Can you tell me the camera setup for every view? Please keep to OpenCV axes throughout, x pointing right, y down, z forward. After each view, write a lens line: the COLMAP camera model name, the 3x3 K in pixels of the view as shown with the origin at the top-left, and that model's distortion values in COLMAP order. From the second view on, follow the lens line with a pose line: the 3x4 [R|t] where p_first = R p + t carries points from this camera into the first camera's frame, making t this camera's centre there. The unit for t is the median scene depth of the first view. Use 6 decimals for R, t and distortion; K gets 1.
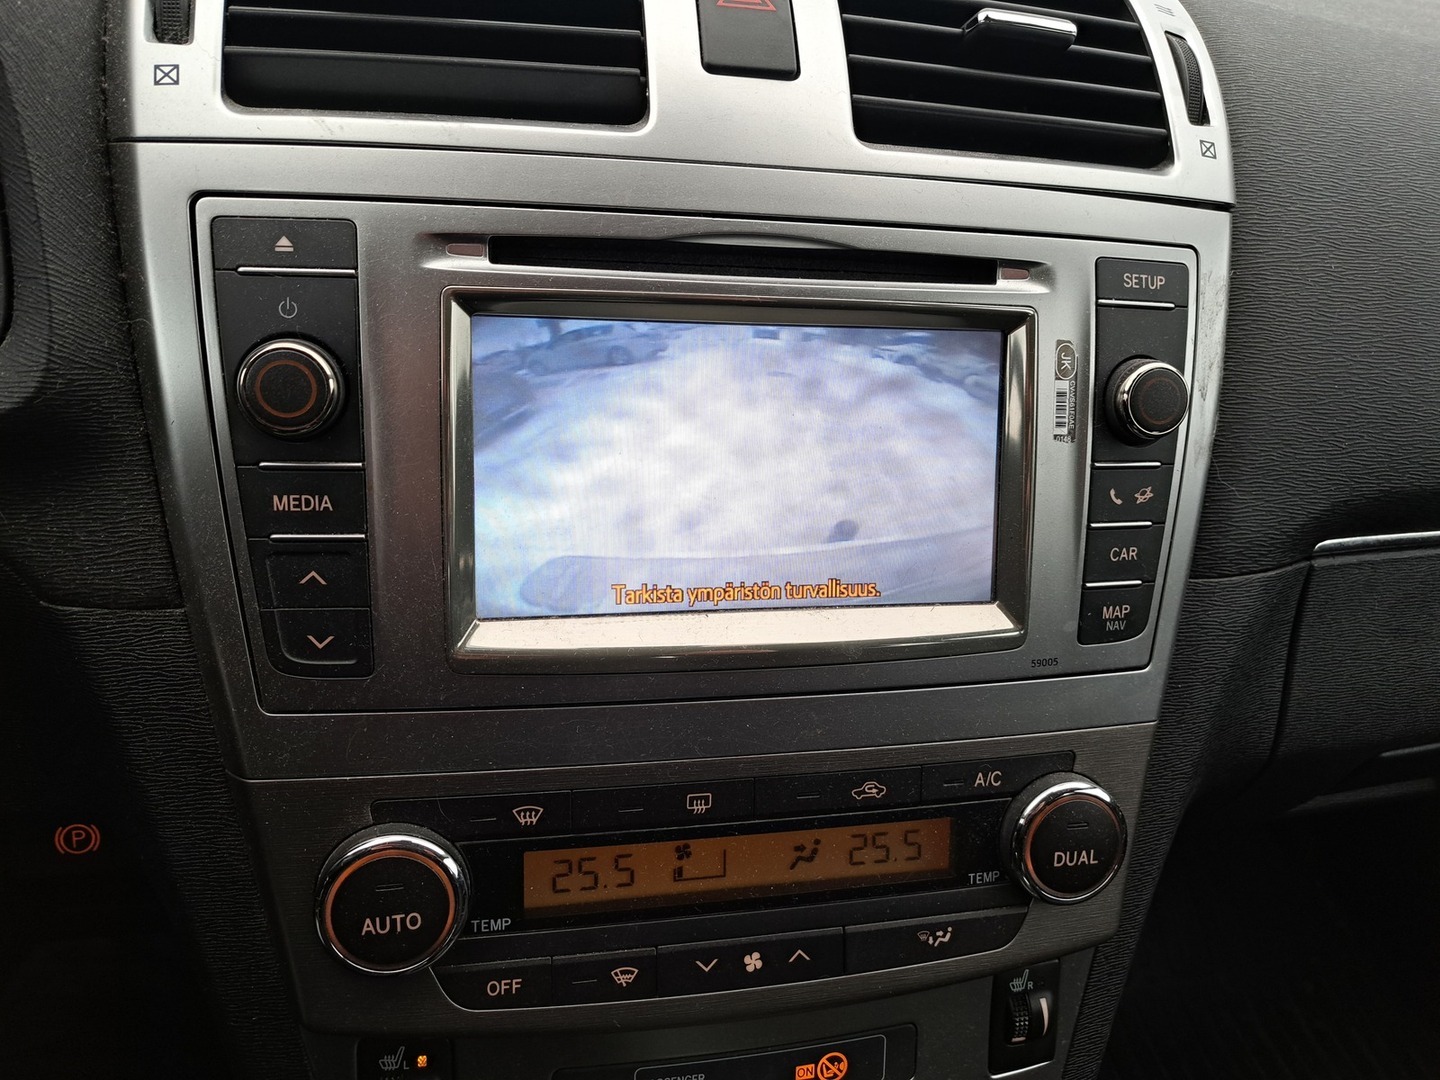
lens RADIAL K [[1012.7, 0, 720.3], [0, 1012.7, 534.8], [0, 0, 1]] dist [0.018440, -0.023986]
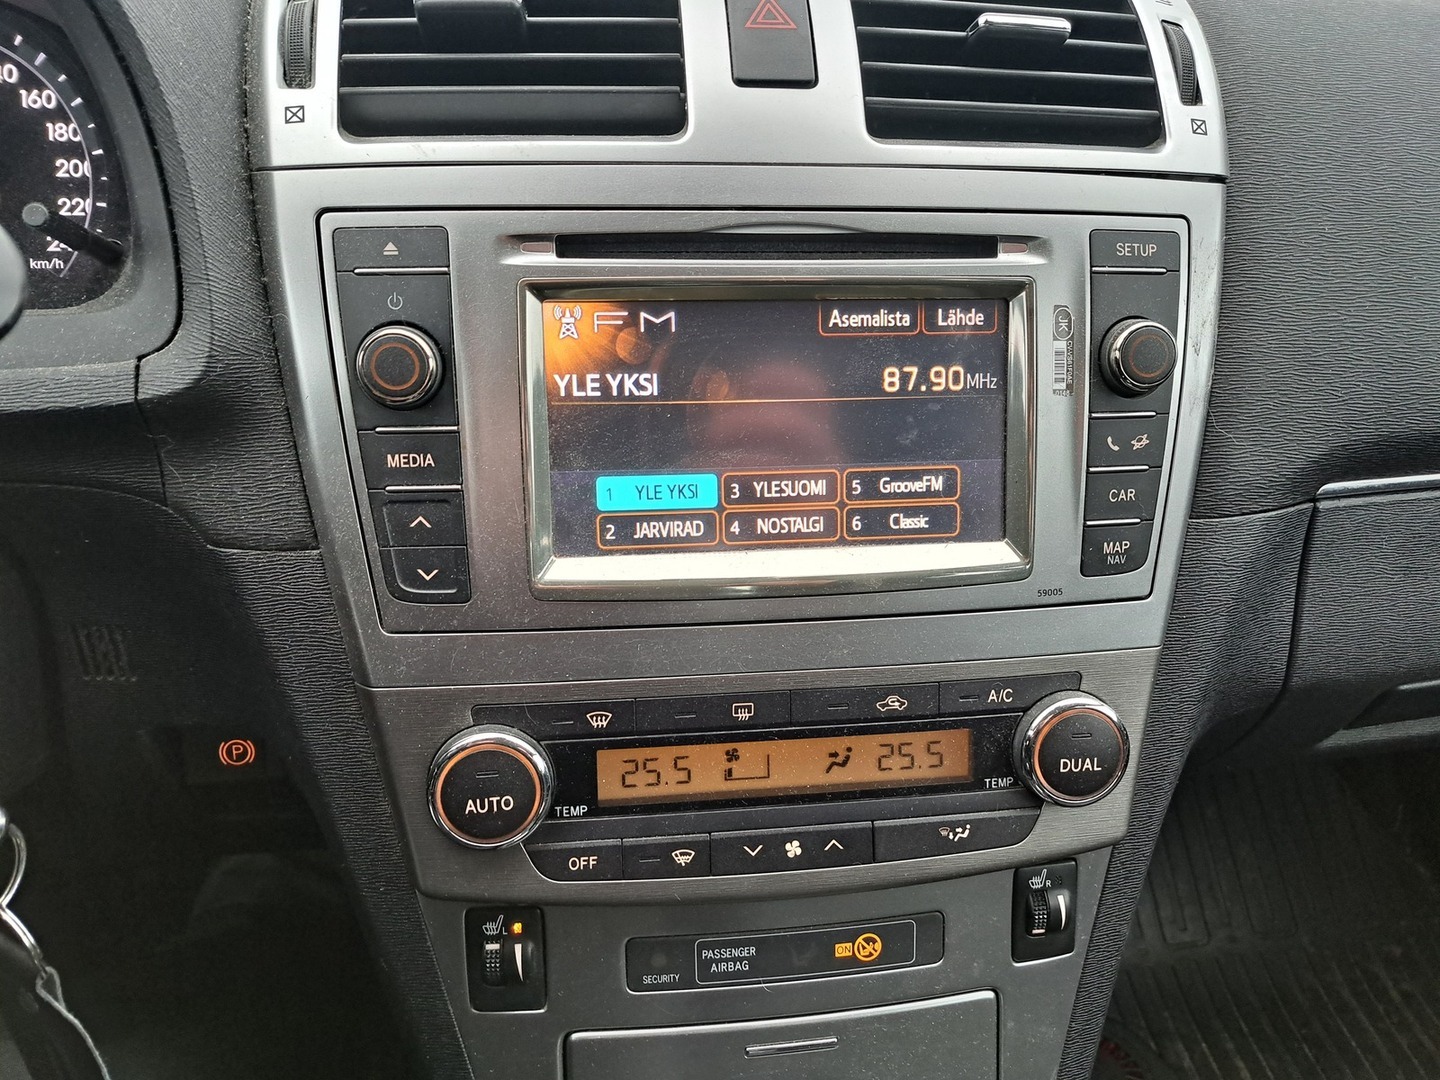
lens RADIAL K [[1012.7, 0, 732.8], [0, 1012.7, 541.8], [0, 0, 1]] dist [0.018440, -0.023986]
pose [[0.995981, -0.016908, -0.087958, 0.072509], [0.018313, 0.999717, 0.015197, 0.048930], [0.087676, -0.016746, 0.996008, -0.164918]]
